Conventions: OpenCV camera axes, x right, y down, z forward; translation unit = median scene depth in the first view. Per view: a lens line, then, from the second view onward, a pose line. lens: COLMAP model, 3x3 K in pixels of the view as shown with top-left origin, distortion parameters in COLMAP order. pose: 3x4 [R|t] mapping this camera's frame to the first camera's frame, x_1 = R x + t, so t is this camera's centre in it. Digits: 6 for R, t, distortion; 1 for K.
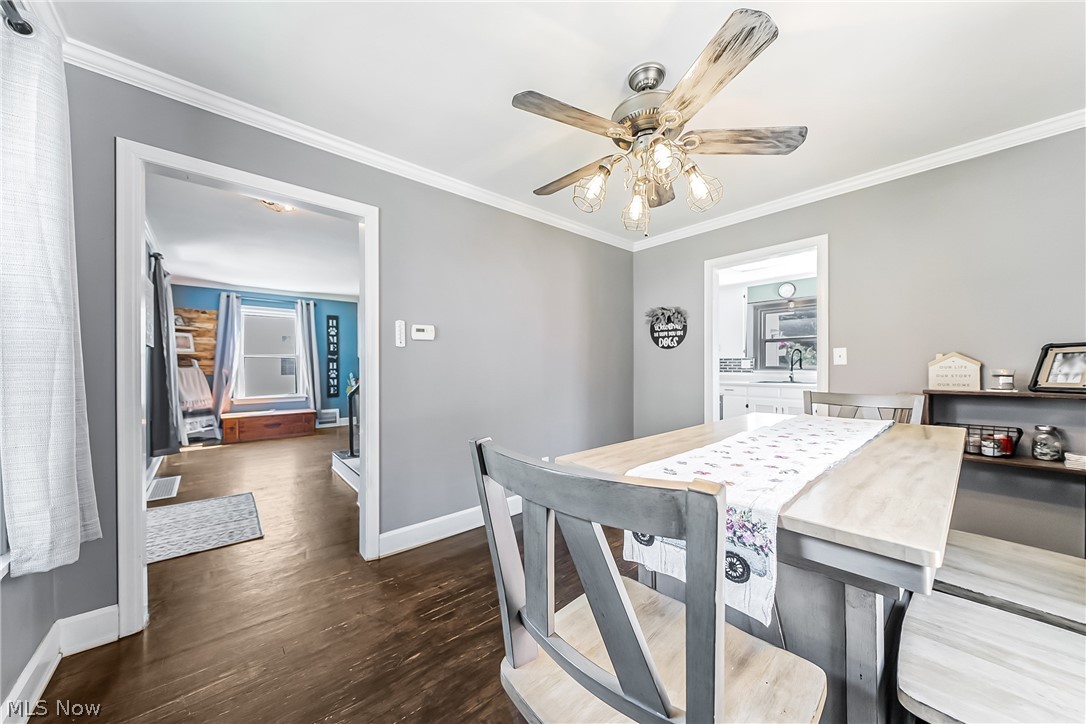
lens RADIAL K [[369.8, 0, 541.3], [0, 369.8, 365.5], [0, 0, 1]] dist [-0.001038, 0.000074]
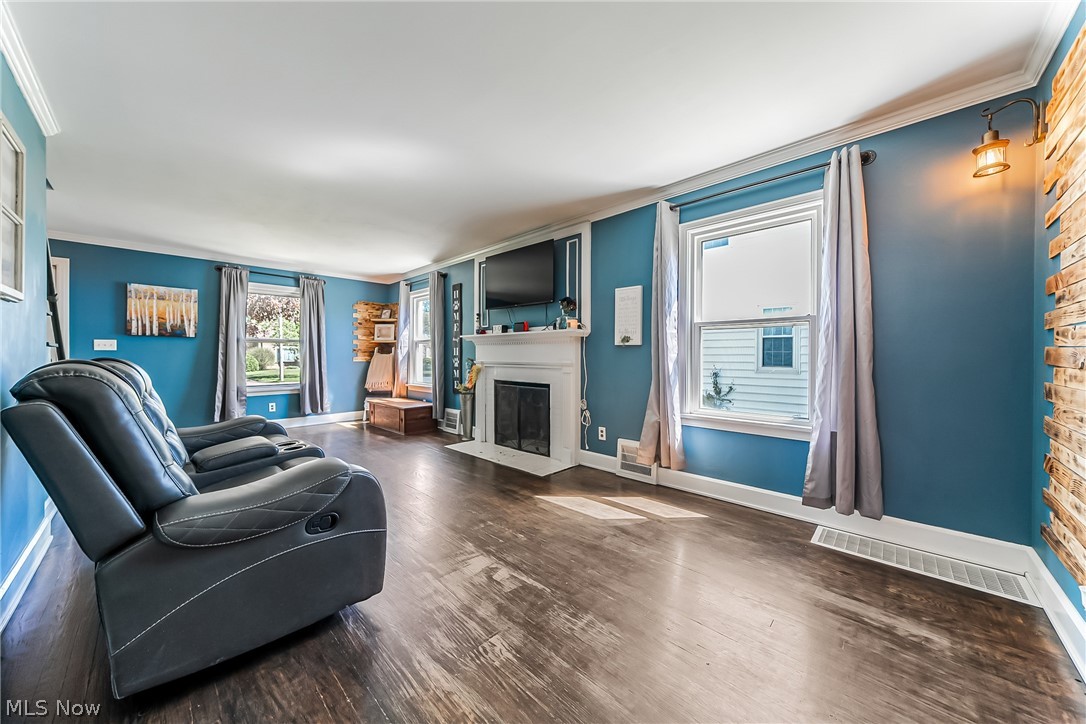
lens RADIAL K [[372.1, 0, 542.8], [0, 372.1, 358.1], [0, 0, 1]] dist [-0.000461, -0.000003]
pose [[0.085621, 0.005770, -0.996311, 0.239450], [0.001010, 0.999982, 0.005878, 0.011158], [0.996327, -0.001510, 0.085614, 1.317447]]
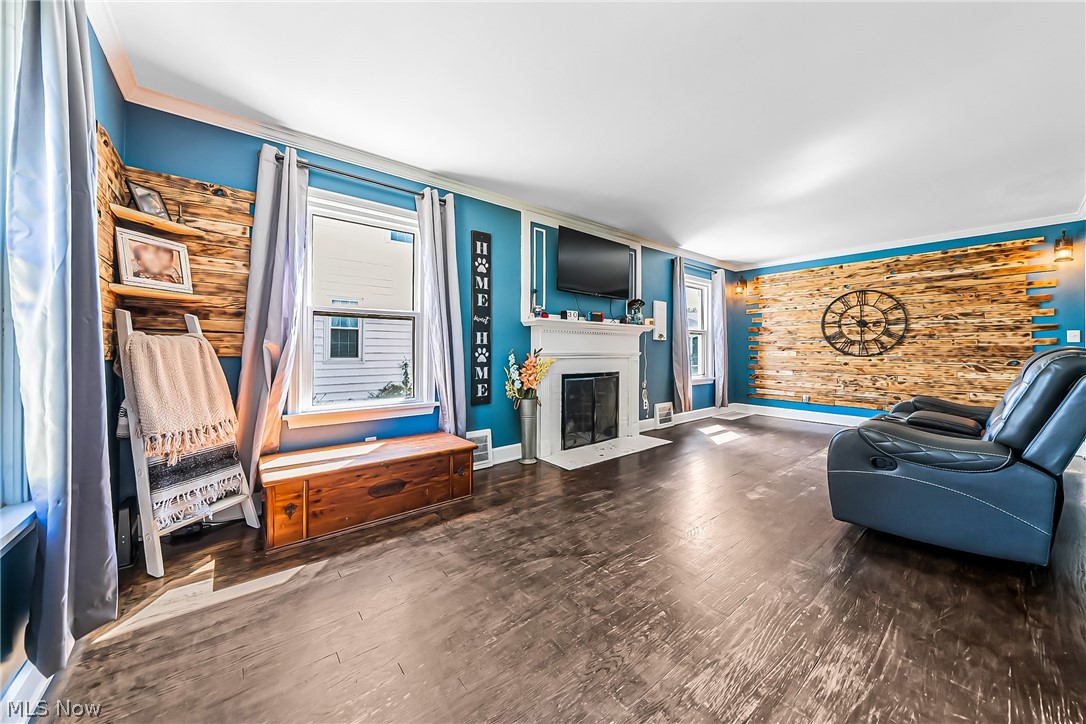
lens RADIAL K [[381.7, 0, 544.7], [0, 381.7, 344.0], [0, 0, 1]] dist [-0.000913, 0.000015]
pose [[0.999085, 0.004363, -0.042534, -0.548497], [-0.004891, 0.999912, -0.012316, 0.016062], [0.042477, 0.012513, 0.999019, 0.609852]]
